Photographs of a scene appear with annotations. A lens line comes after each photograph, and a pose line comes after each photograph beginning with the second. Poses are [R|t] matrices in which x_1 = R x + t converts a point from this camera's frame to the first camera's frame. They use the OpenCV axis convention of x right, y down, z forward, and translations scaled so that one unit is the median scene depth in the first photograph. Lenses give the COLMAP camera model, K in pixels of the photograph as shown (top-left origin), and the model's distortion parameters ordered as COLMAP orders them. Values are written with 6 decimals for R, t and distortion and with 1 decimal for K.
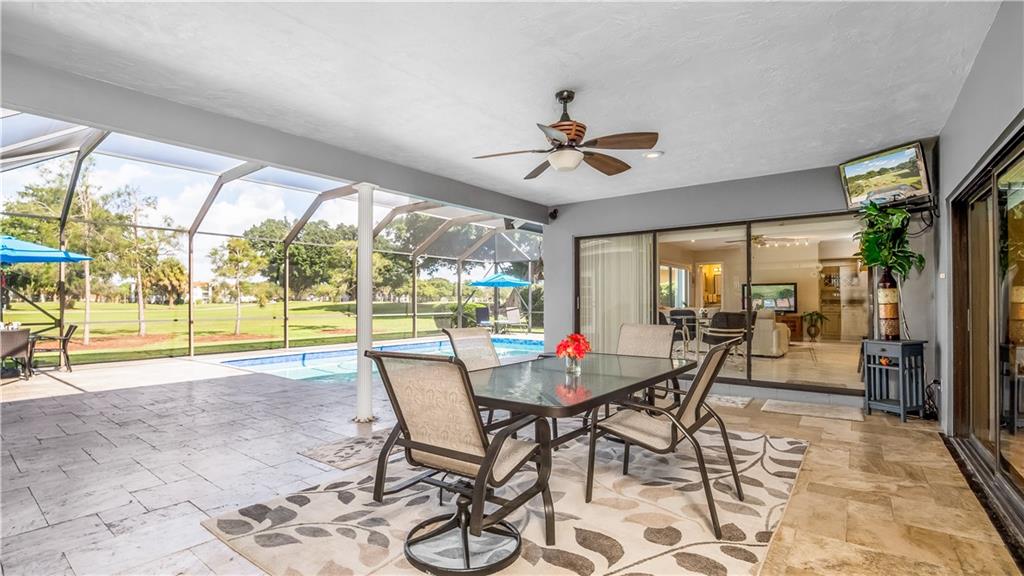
lens RADIAL K [[468.1, 0, 503.5], [0, 468.1, 297.0], [0, 0, 1]] dist [-0.023030, 0.004362]
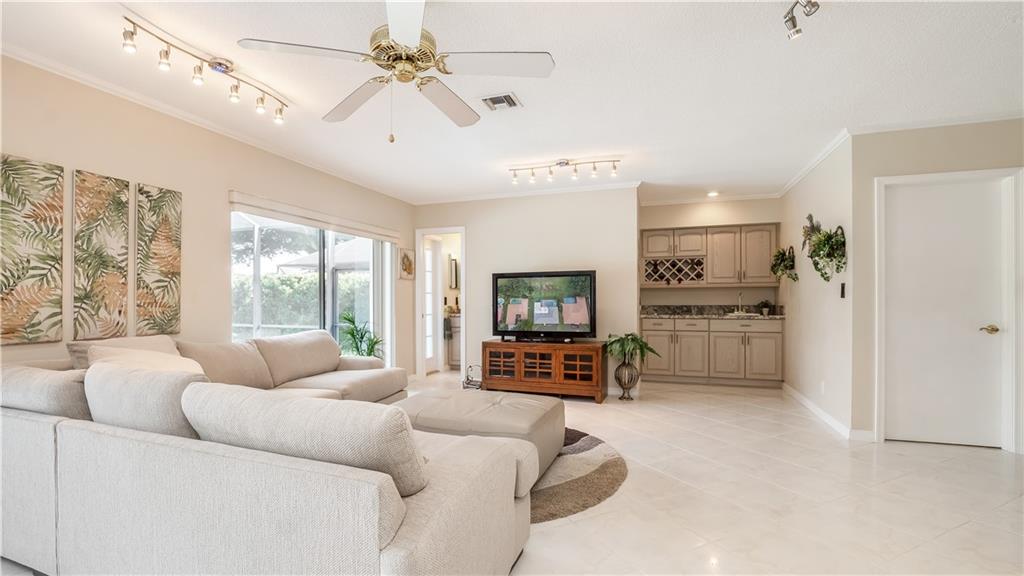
lens RADIAL K [[468.1, 0, 506.2], [0, 468.1, 291.7], [0, 0, 1]] dist [-0.023030, 0.004362]
pose [[0.945750, 0.008013, 0.324797, 0.401974], [-0.007908, 0.999967, -0.001644, -0.008999], [-0.324800, -0.001014, 0.945782, 0.597520]]
